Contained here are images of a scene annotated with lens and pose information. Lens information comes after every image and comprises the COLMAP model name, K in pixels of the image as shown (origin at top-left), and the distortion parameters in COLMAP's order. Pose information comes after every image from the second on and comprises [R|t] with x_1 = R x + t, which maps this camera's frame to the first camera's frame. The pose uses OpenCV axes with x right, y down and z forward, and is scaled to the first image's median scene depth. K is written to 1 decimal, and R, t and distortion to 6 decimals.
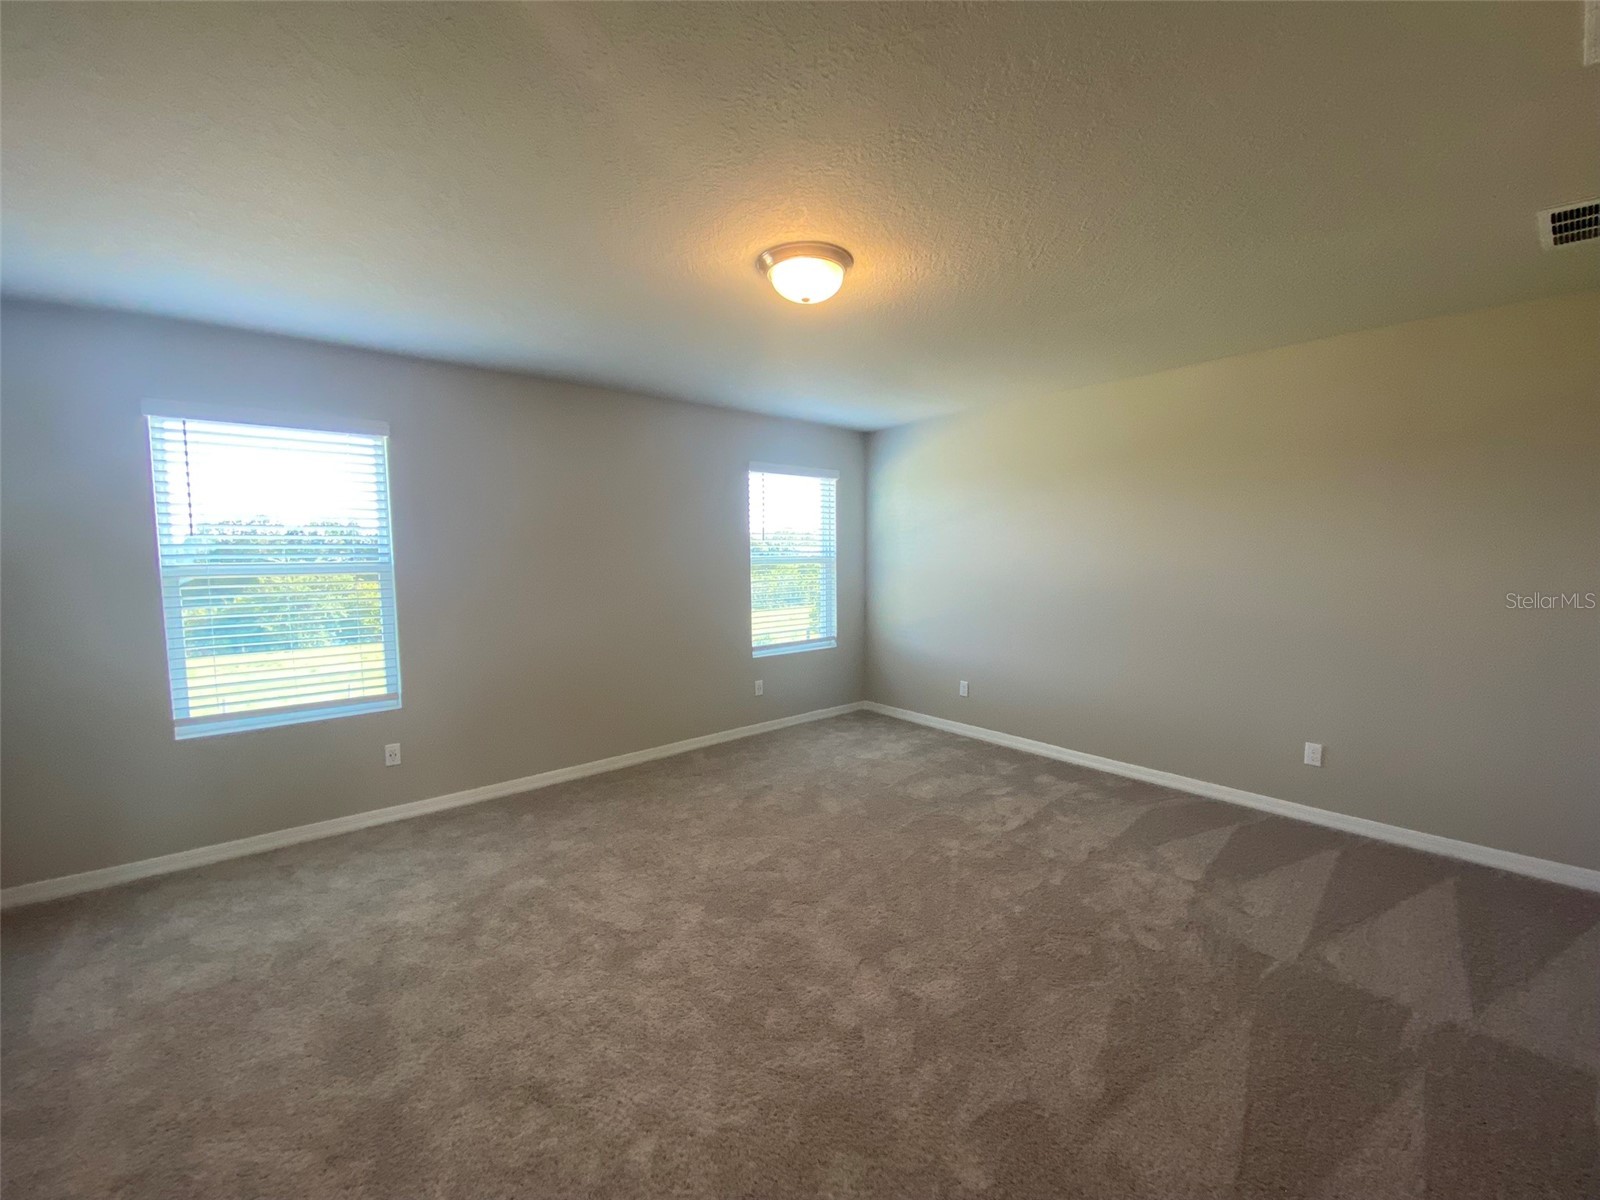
lens RADIAL K [[654.3, 0, 800.0], [0, 654.3, 600.0], [0, 0, 1]] dist [0.030184, -0.022195]
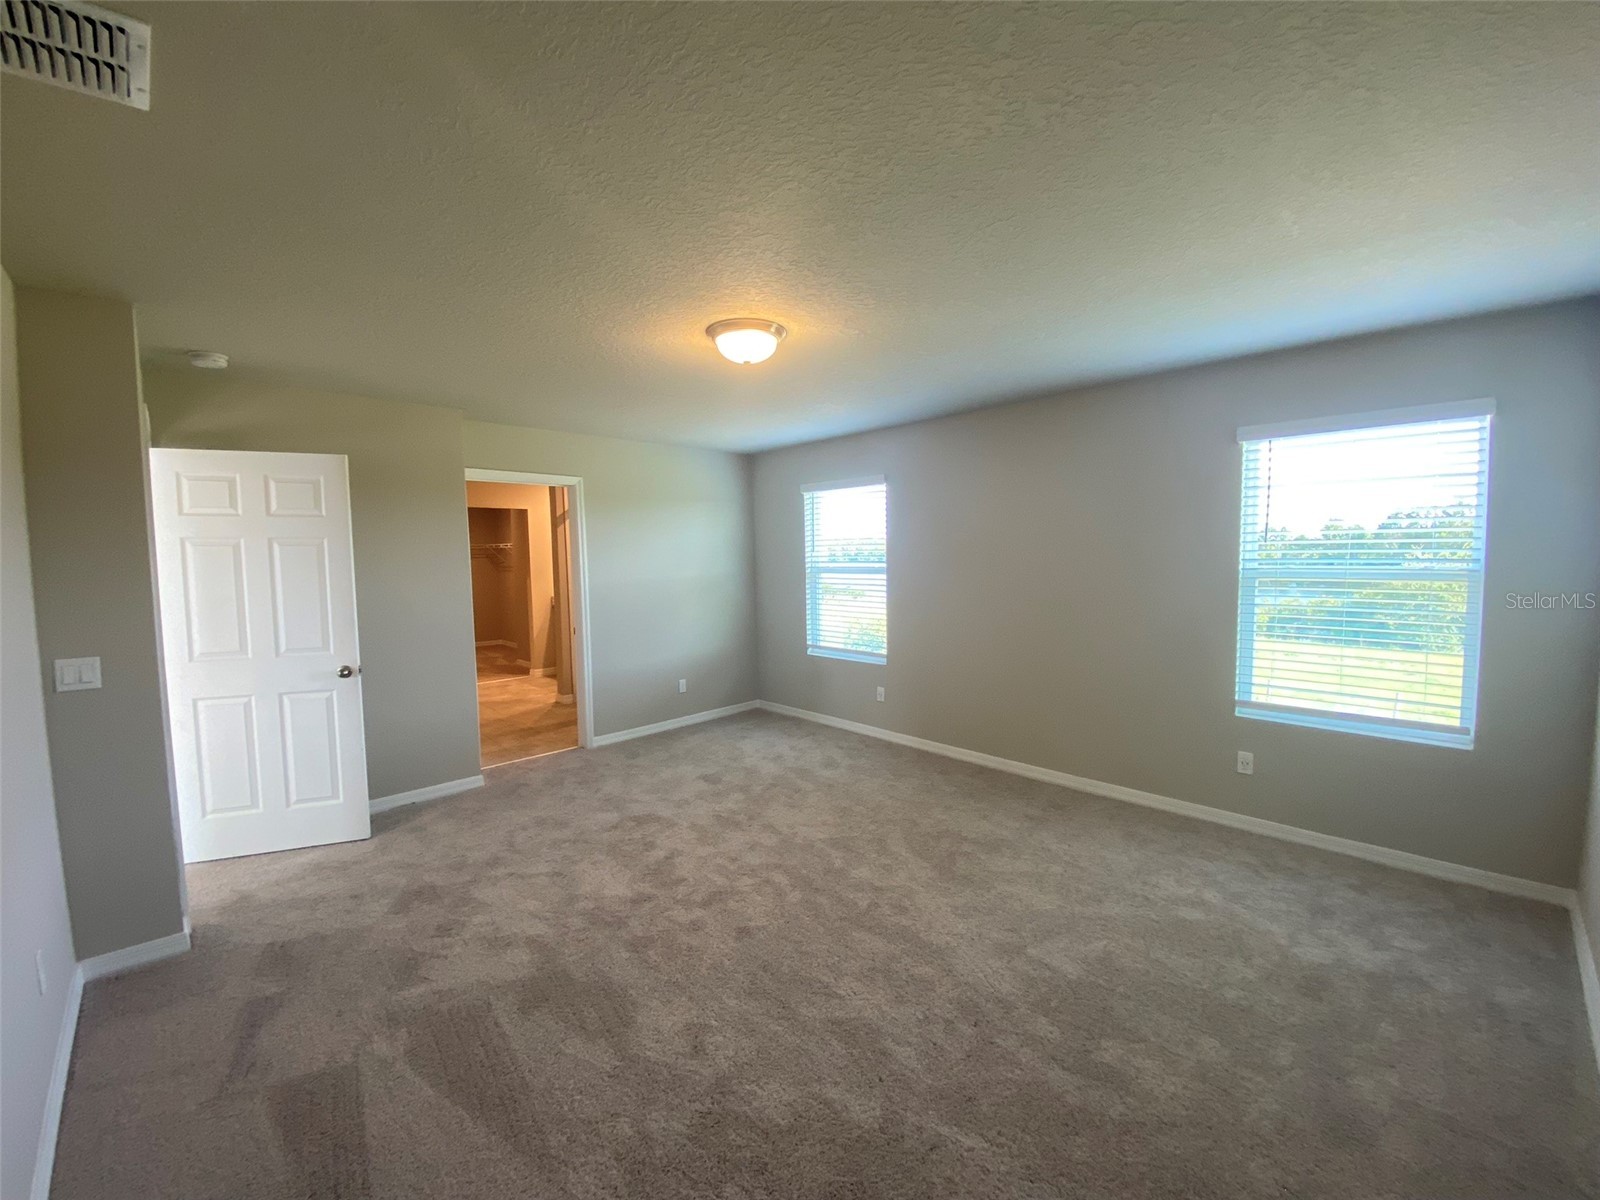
lens RADIAL K [[646.5, 0, 794.4], [0, 646.5, 601.9], [0, 0, 1]] dist [0.023865, -0.022875]
pose [[0.054506, 0.071270, -0.995967, 0.230091], [-0.072401, 0.995106, 0.067247, -0.016823], [0.995885, 0.068443, 0.059399, 0.199581]]
